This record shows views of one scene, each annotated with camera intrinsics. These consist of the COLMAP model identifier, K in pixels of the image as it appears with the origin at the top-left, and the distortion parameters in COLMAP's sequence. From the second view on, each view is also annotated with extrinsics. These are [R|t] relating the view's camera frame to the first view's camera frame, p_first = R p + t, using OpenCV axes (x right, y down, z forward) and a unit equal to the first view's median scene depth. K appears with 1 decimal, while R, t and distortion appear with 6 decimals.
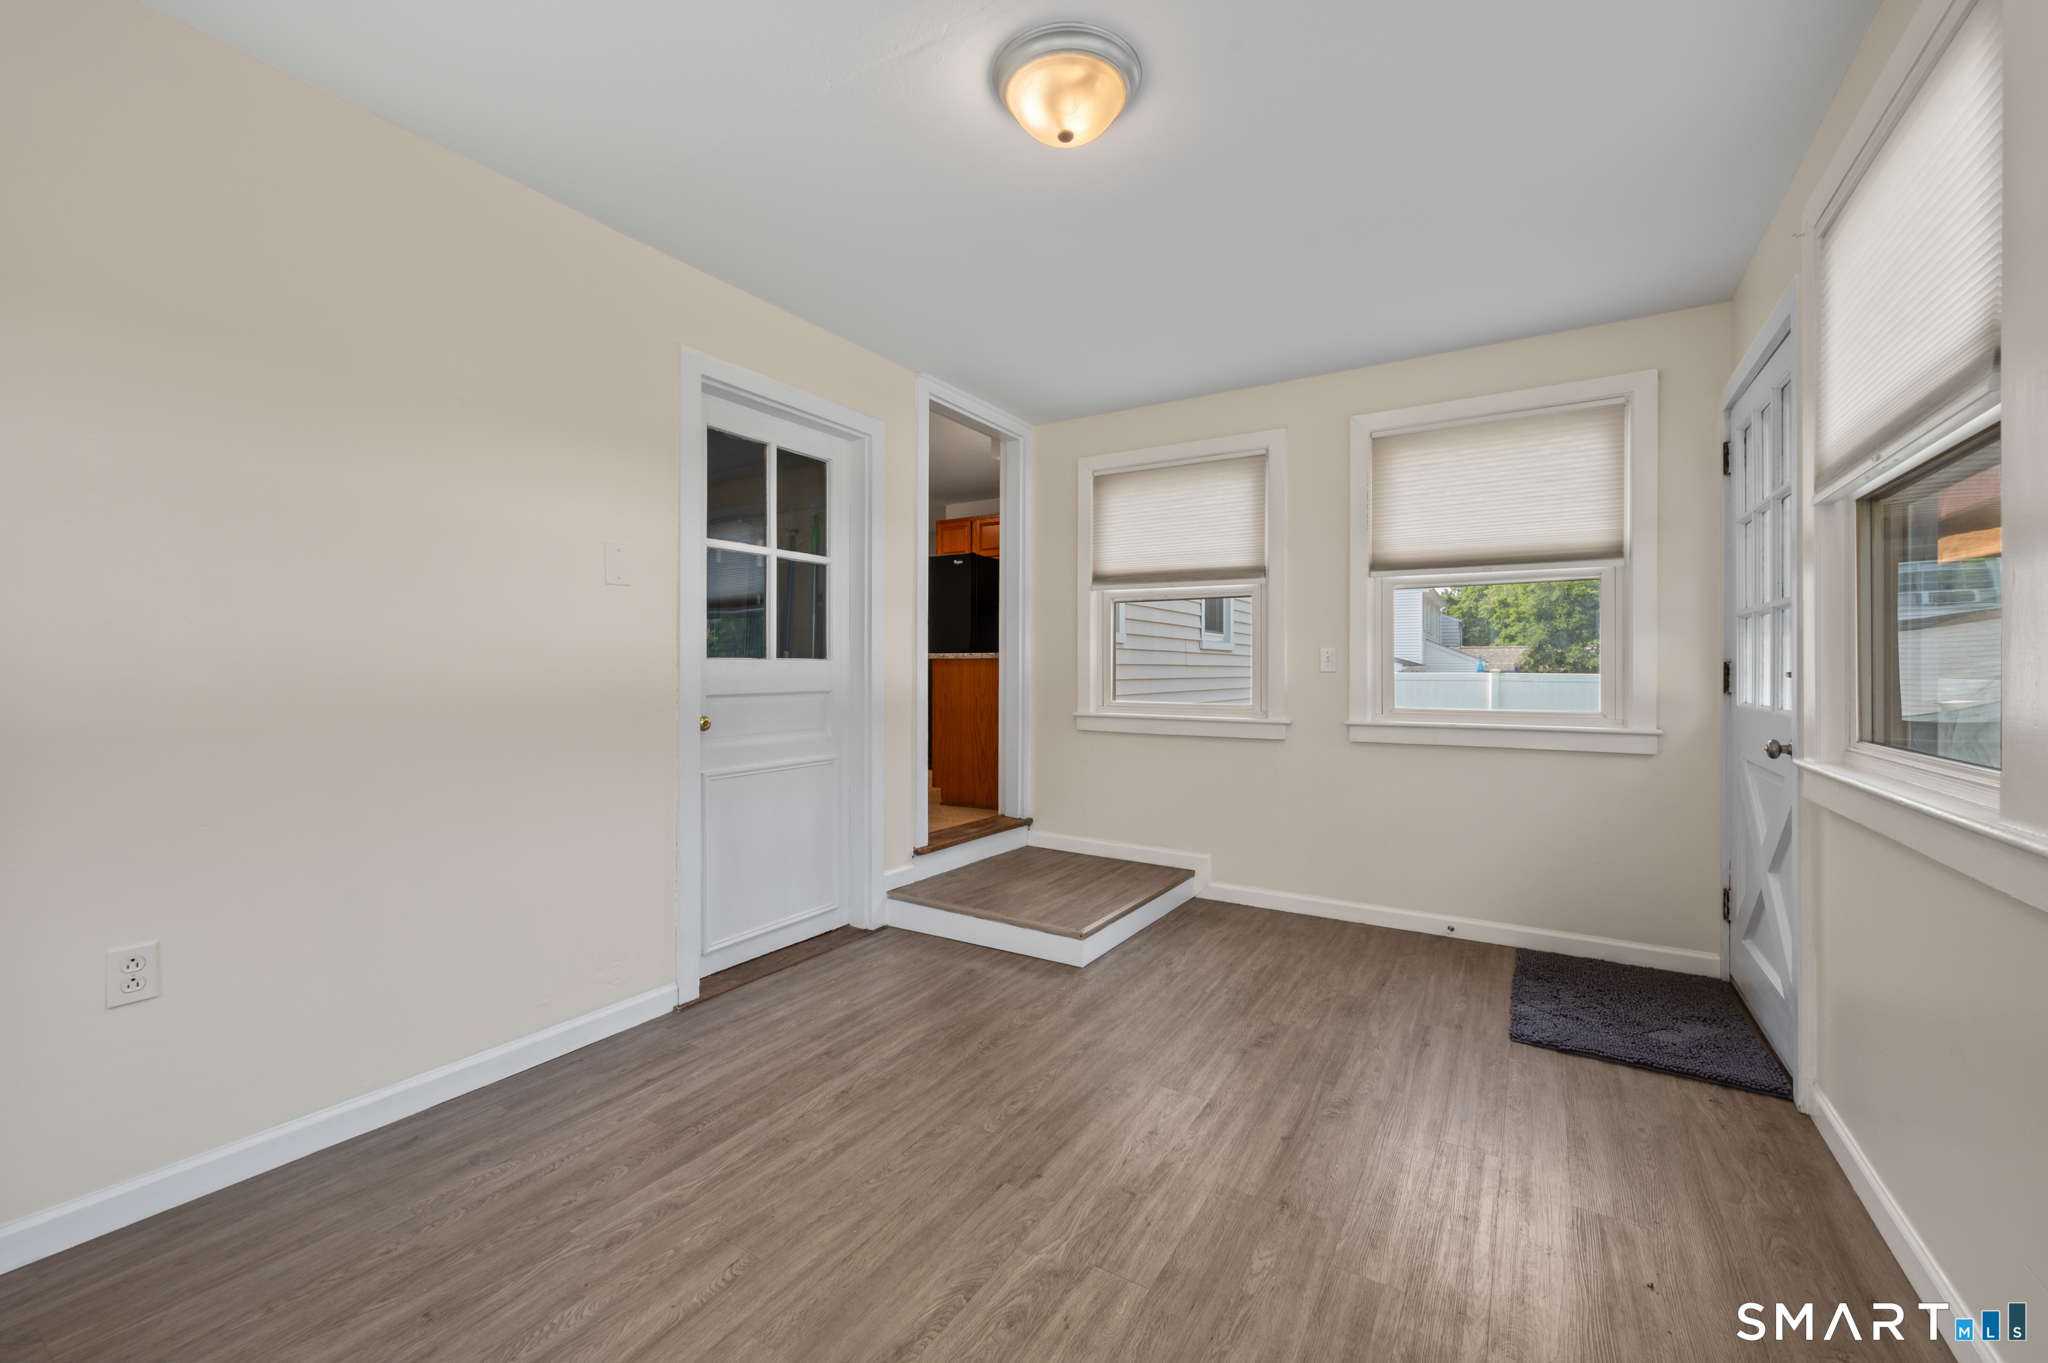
lens RADIAL K [[823.5, 0, 1035.5], [0, 823.5, 670.3], [0, 0, 1]] dist [-0.000259, -0.000115]
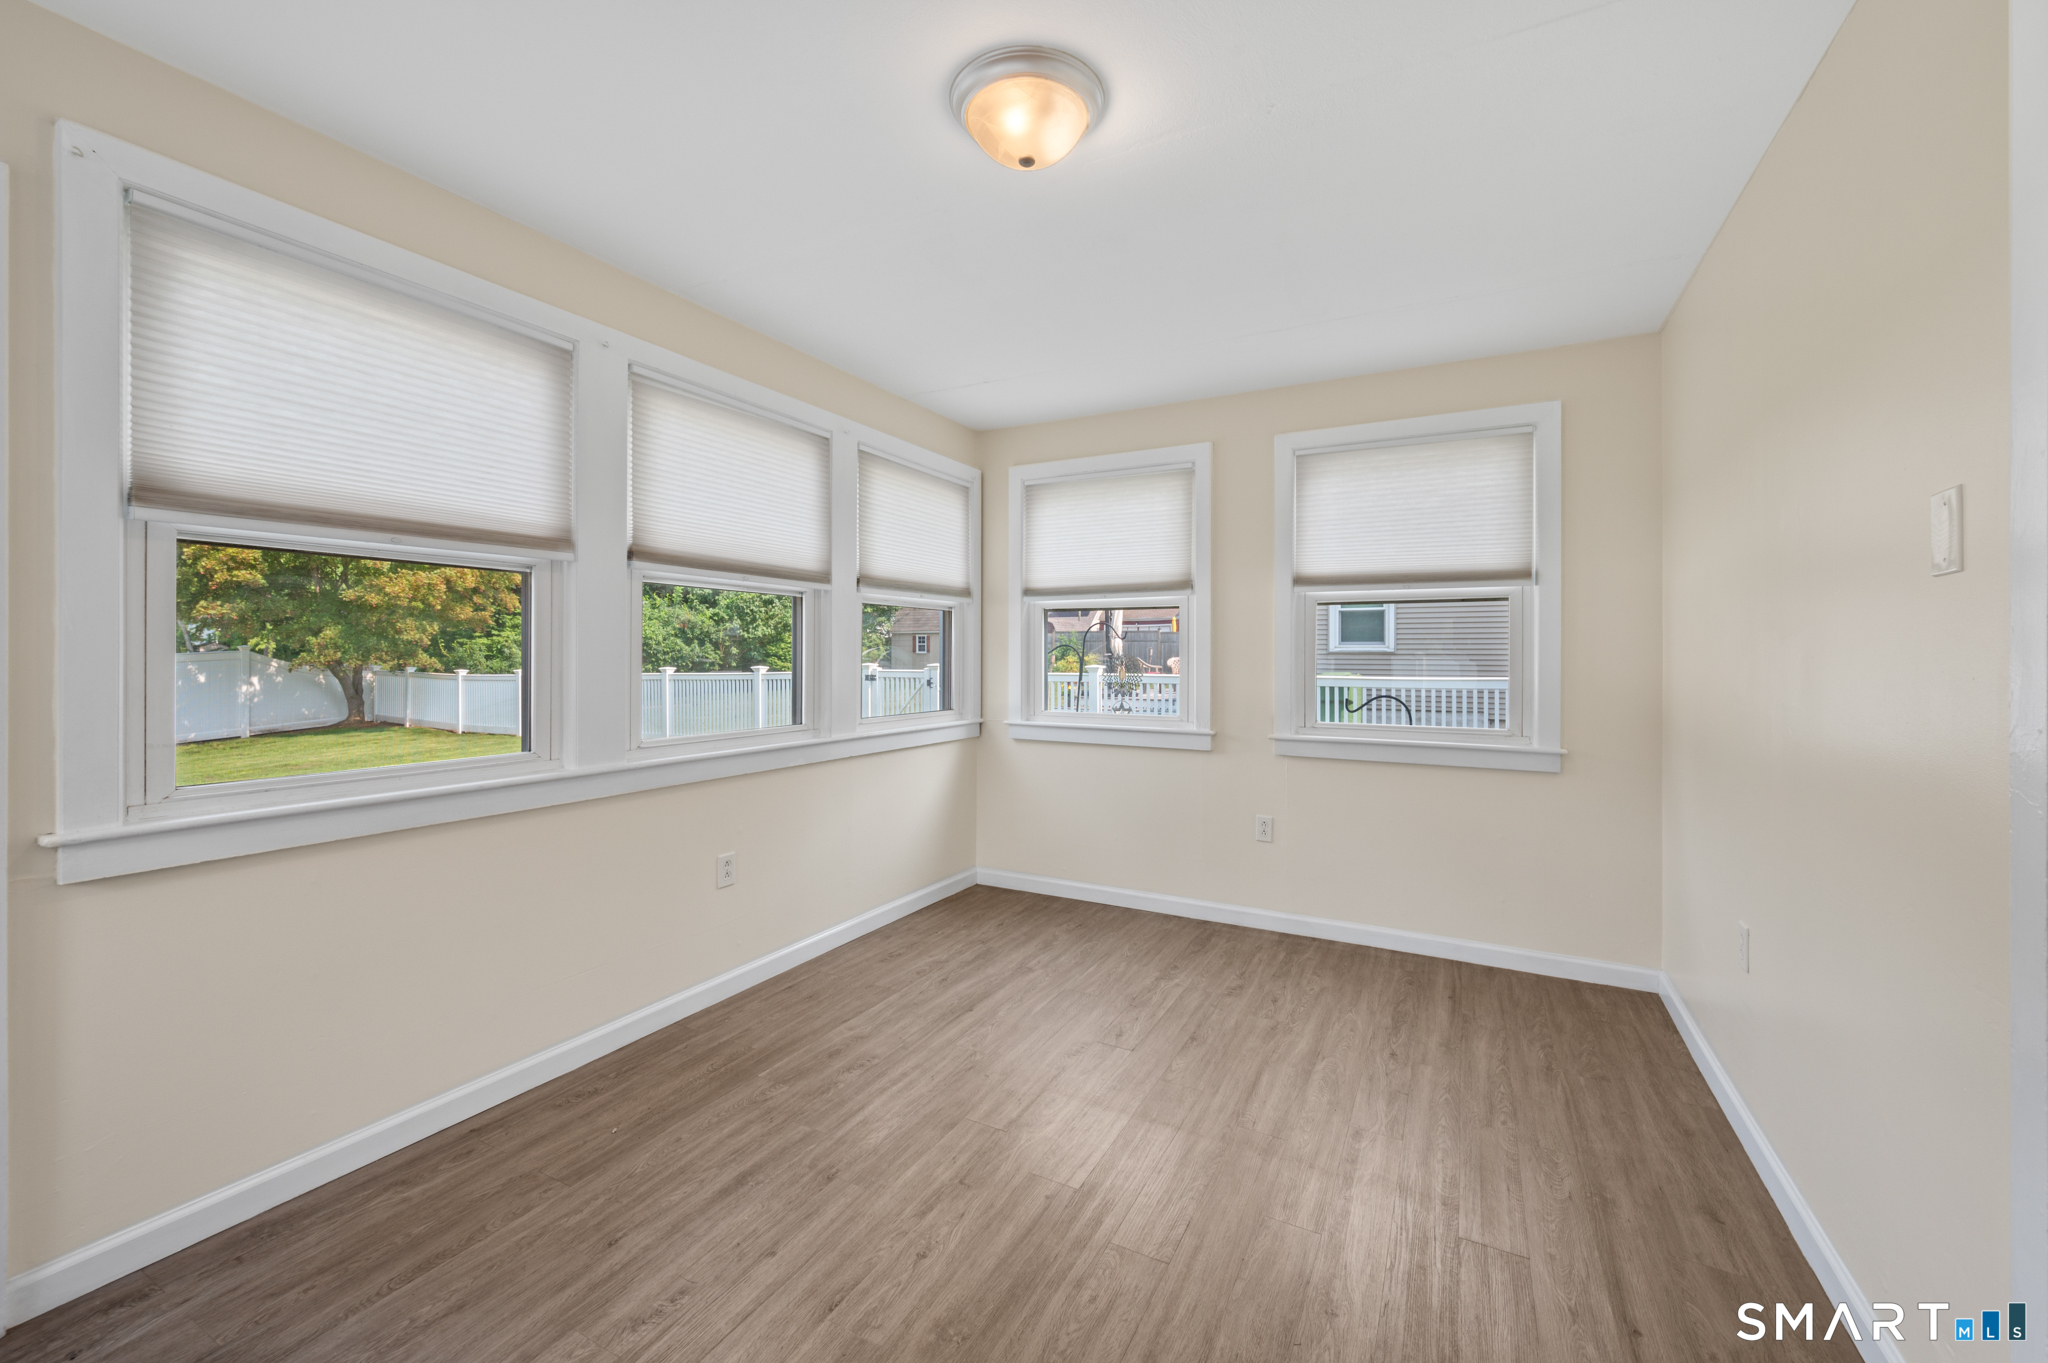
lens RADIAL K [[806.9, 0, 1035.9], [0, 806.9, 658.1], [0, 0, 1]] dist [0.000167, 0.000044]
pose [[-0.997761, -0.007562, -0.066453, 0.059499], [-0.007715, 0.999968, 0.002048, -0.045934], [0.066435, 0.002556, -0.997787, 1.302494]]
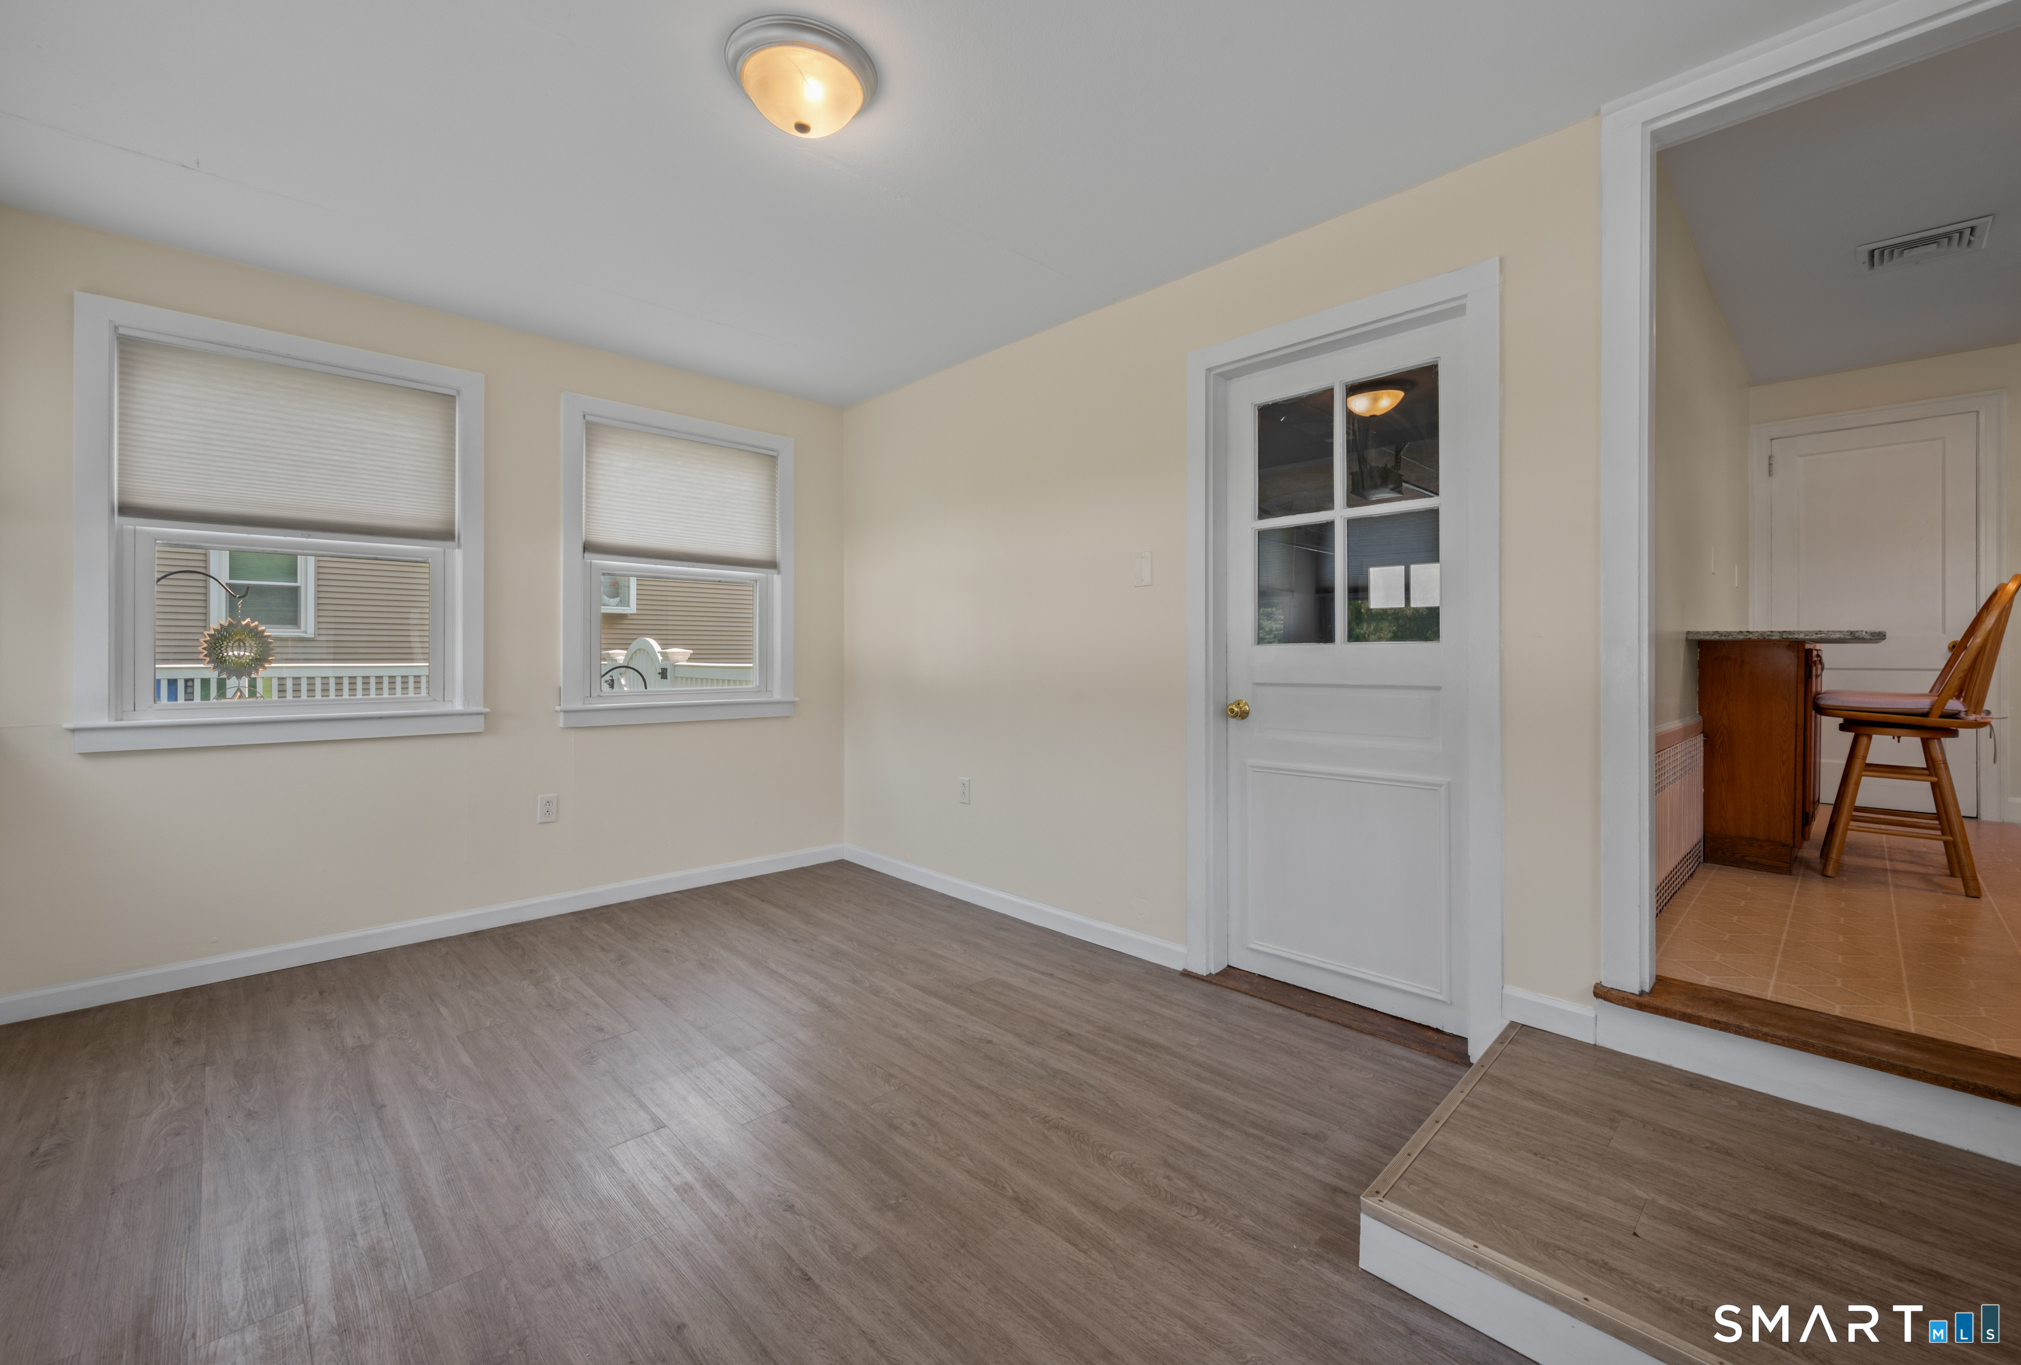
lens RADIAL K [[814.2, 0, 1012.1], [0, 814.2, 653.5], [0, 0, 1]] dist [-0.002467, 0.000094]
pose [[-0.247191, -0.006587, -0.968944, 0.627814], [-0.002430, 0.999978, -0.006178, 0.002160], [0.968964, 0.000828, -0.247201, 1.003293]]
